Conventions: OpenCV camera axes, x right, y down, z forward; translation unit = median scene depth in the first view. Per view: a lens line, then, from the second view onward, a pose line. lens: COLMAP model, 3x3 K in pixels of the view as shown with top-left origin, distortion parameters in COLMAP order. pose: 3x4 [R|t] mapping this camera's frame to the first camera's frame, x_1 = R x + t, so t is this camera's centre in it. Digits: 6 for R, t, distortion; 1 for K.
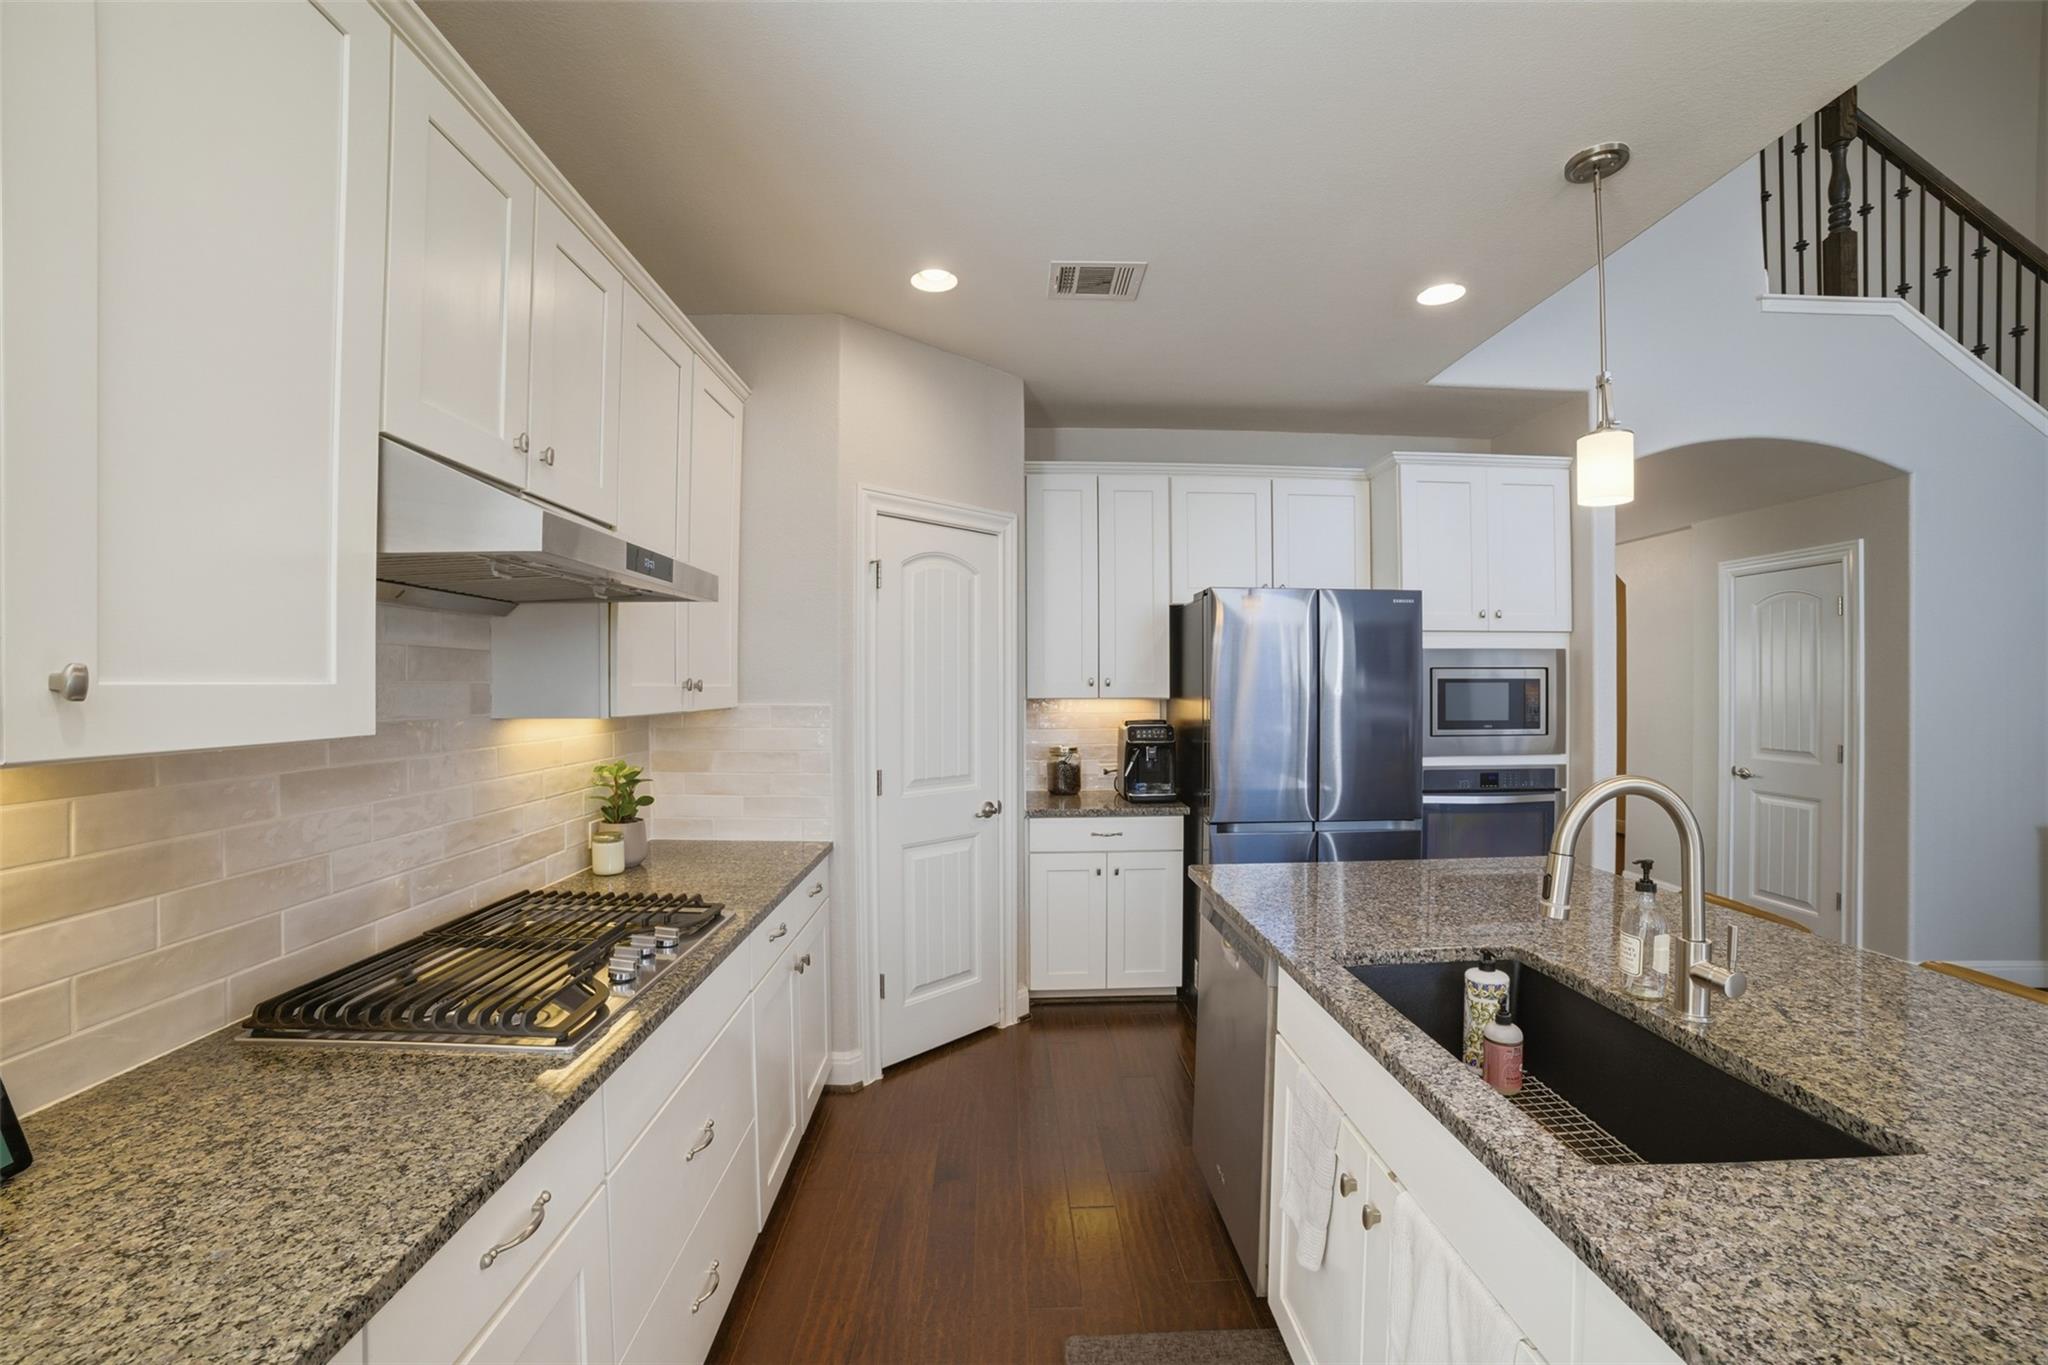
lens RADIAL K [[836.8, 0, 1018.4], [0, 836.8, 680.0], [0, 0, 1]] dist [-0.068947, 0.011011]
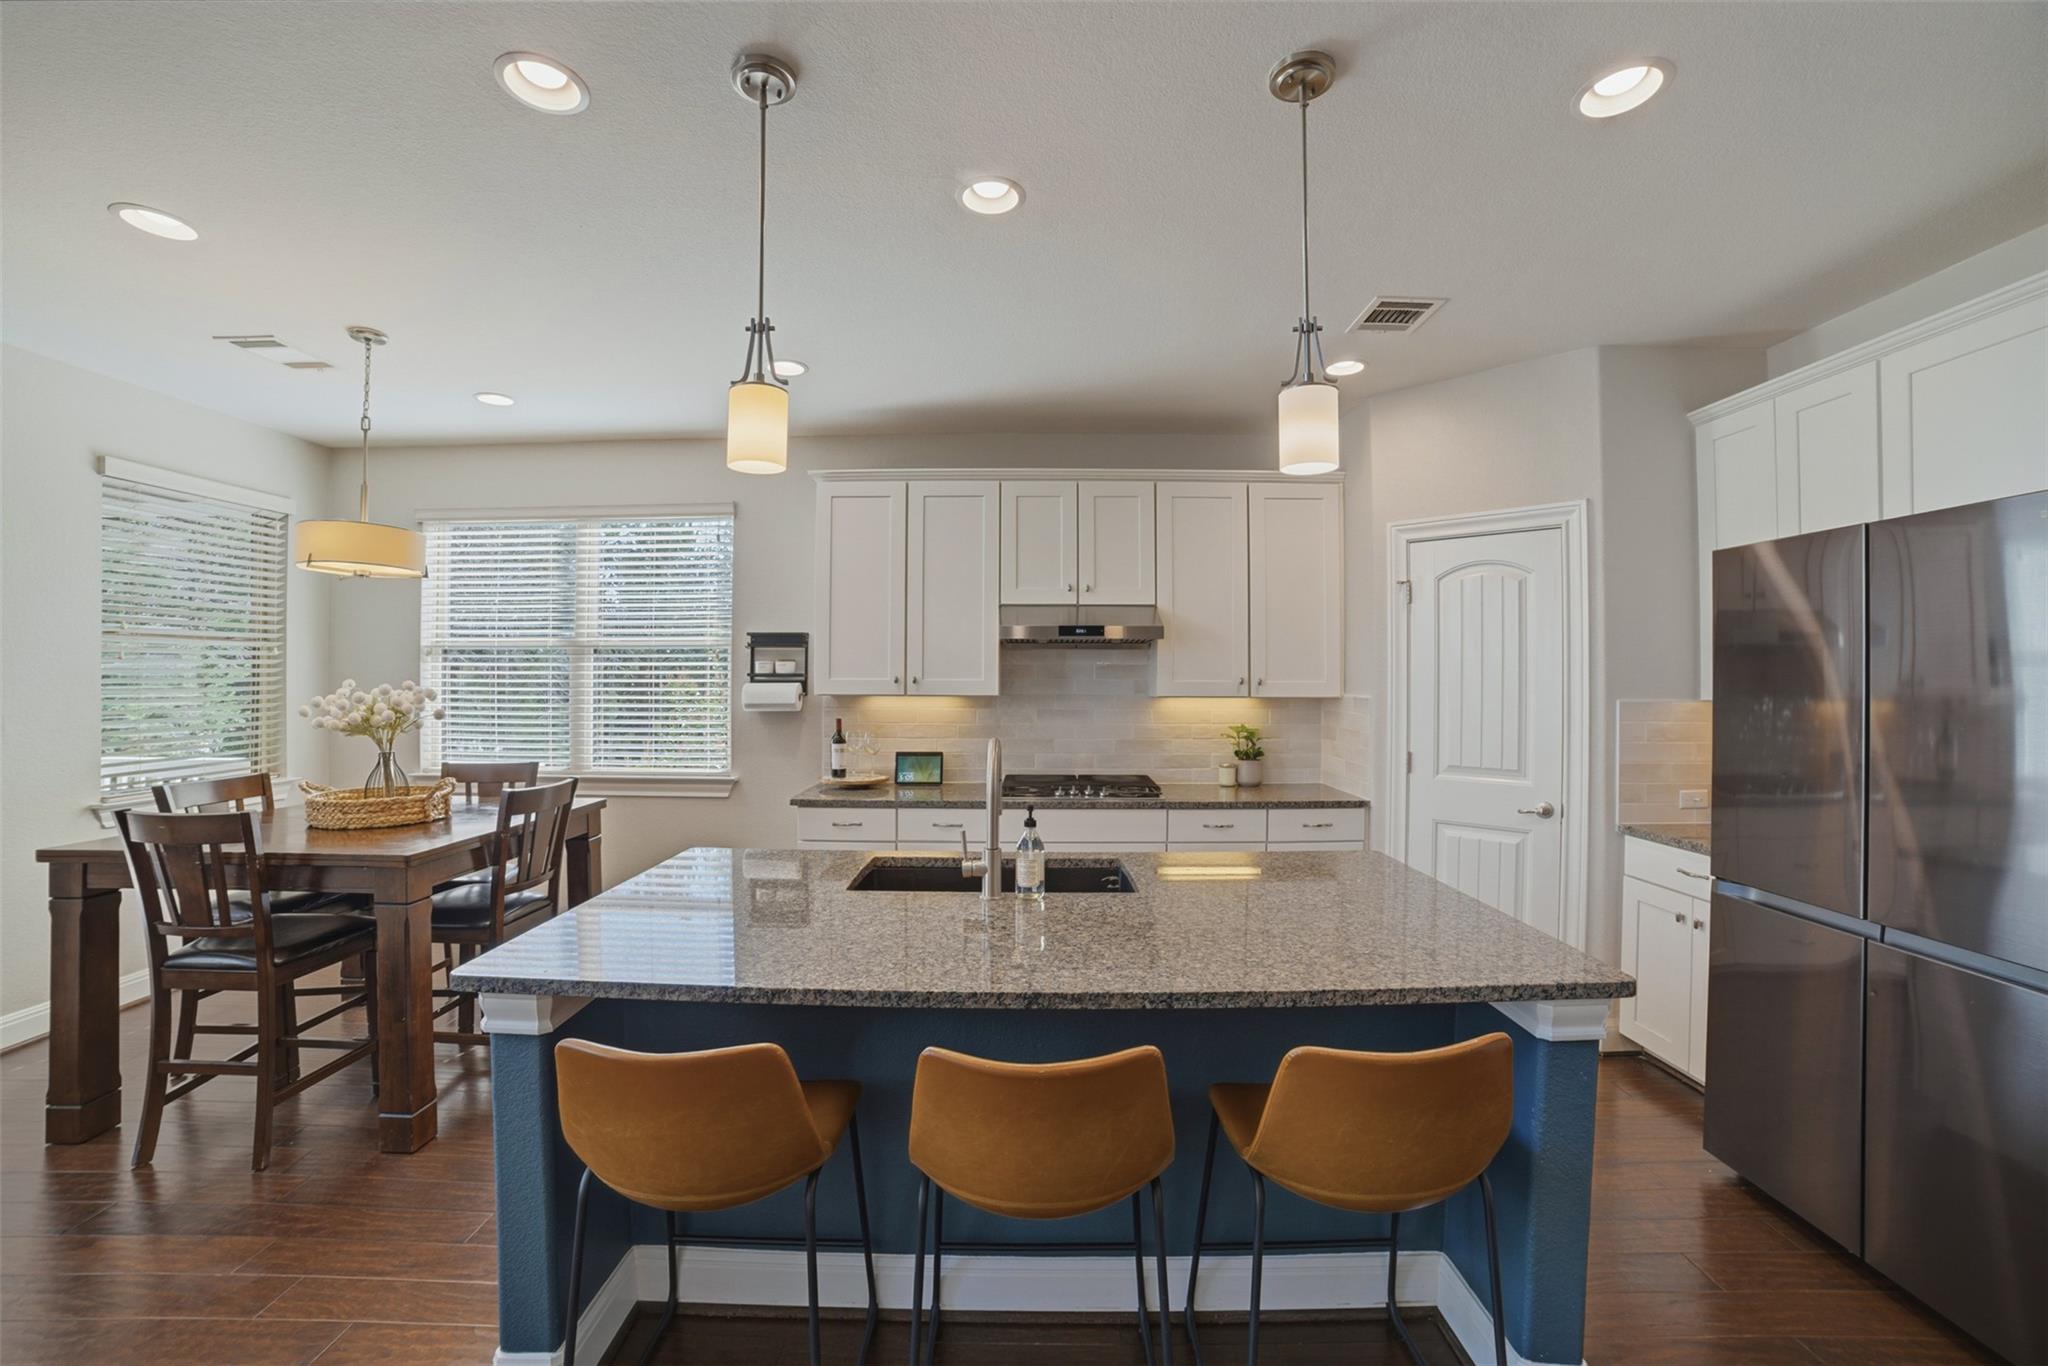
lens RADIAL K [[836.8, 0, 1025.1], [0, 836.8, 667.9], [0, 0, 1]] dist [-0.068947, 0.011011]
pose [[-0.013502, -0.009129, -0.999867, 1.031802], [0.002914, 0.999954, -0.009169, -0.005513], [0.999905, -0.003037, -0.013474, 0.443802]]
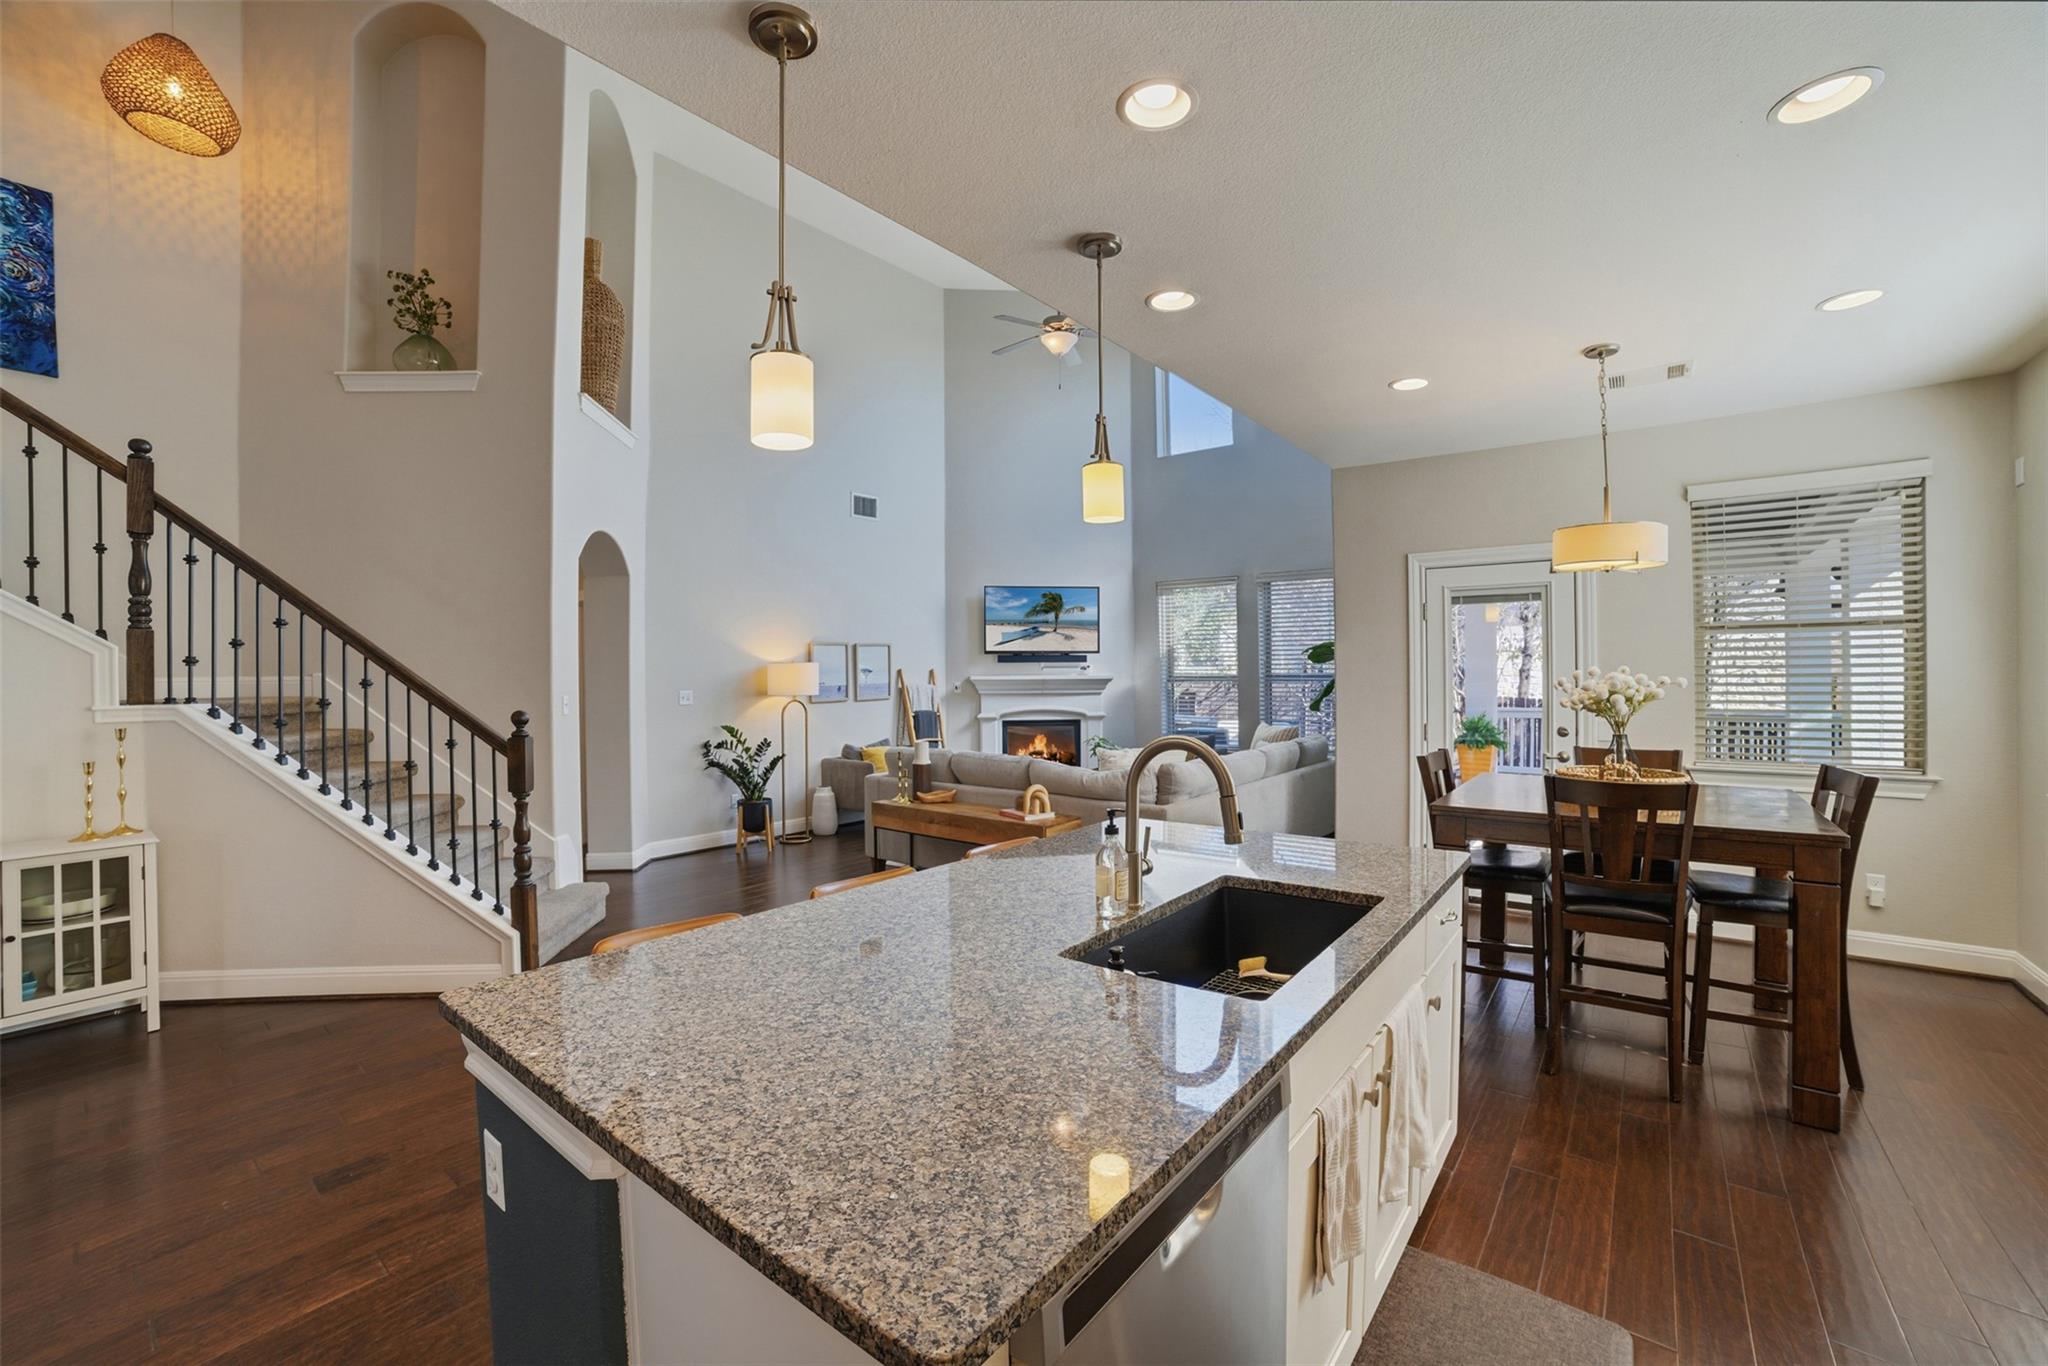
lens RADIAL K [[836.8, 0, 1031.0], [0, 836.8, 671.7], [0, 0, 1]] dist [-0.068947, 0.011011]
pose [[-0.768845, 0.010753, 0.639345, -0.012159], [0.009929, 0.999939, -0.004877, 0.001814], [-0.639358, 0.002598, -0.768905, 0.943226]]
